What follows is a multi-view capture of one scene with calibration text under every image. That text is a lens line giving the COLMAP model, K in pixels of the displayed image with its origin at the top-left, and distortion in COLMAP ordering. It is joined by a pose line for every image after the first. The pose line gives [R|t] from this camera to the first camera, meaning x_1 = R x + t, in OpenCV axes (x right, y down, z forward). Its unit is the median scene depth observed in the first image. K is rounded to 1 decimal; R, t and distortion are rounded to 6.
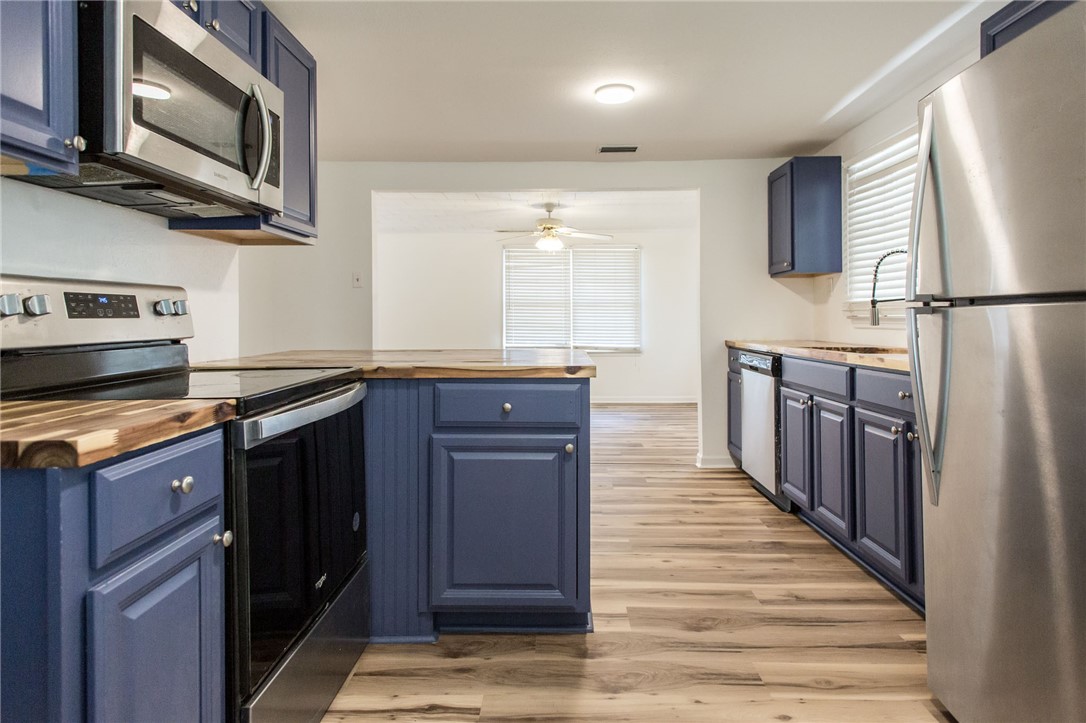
lens RADIAL K [[621.3, 0, 551.5], [0, 621.3, 317.3], [0, 0, 1]] dist [0.027213, -0.000787]
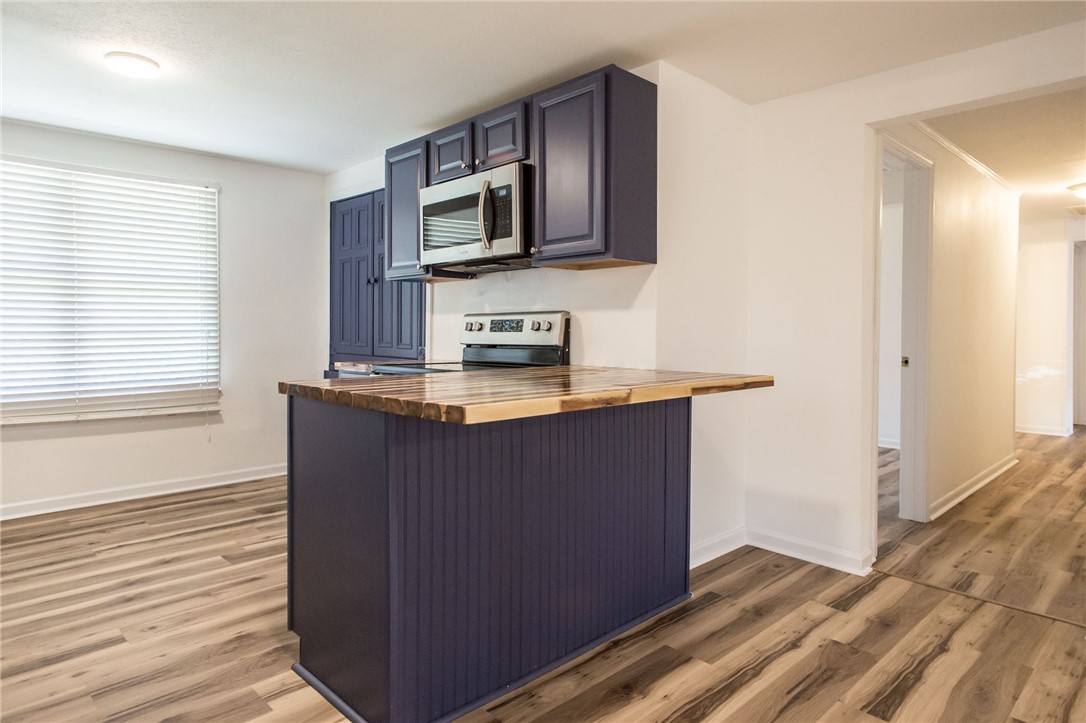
lens RADIAL K [[645.5, 0, 544.0], [0, 645.5, 346.8], [0, 0, 1]] dist [0.000234, 0.000488]
pose [[-0.709706, 0.010627, -0.704418, 0.514101], [-0.008184, 0.999694, 0.023327, -0.000143], [0.704450, 0.022320, -0.709402, 2.108209]]
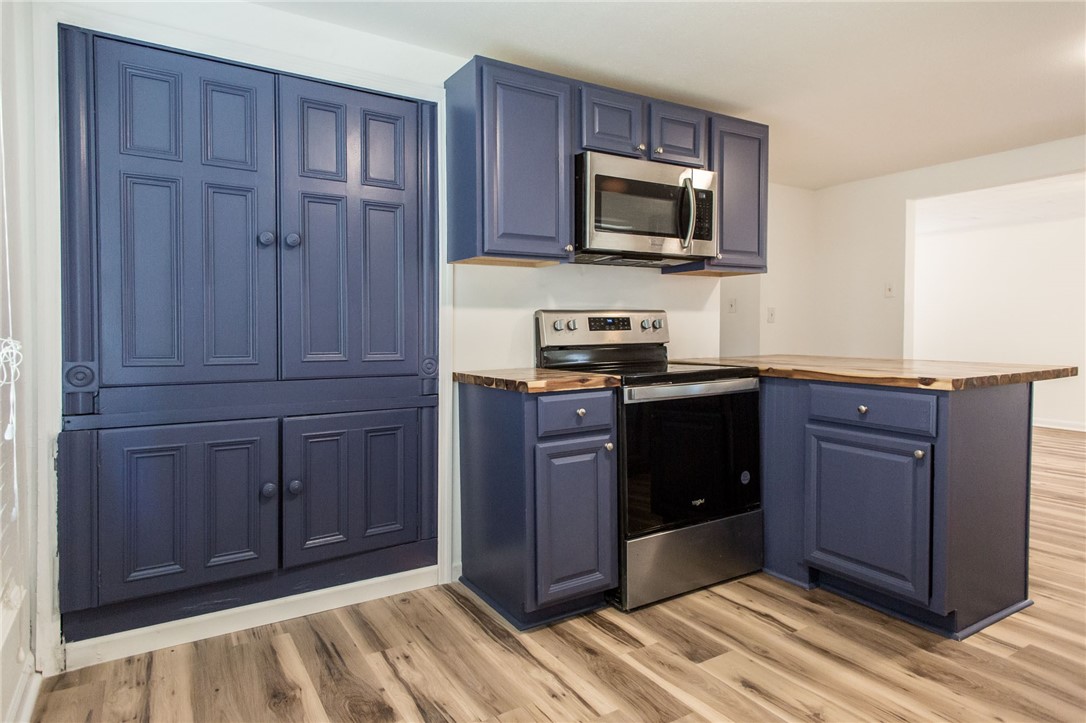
lens RADIAL K [[641.7, 0, 545.7], [0, 641.7, 347.6], [0, 0, 1]] dist [0.045337, 0.000131]
pose [[0.543830, 0.029420, -0.838680, 0.637022], [0.004128, 0.999279, 0.037731, -0.017322], [0.839185, -0.023981, 0.543317, -0.144562]]
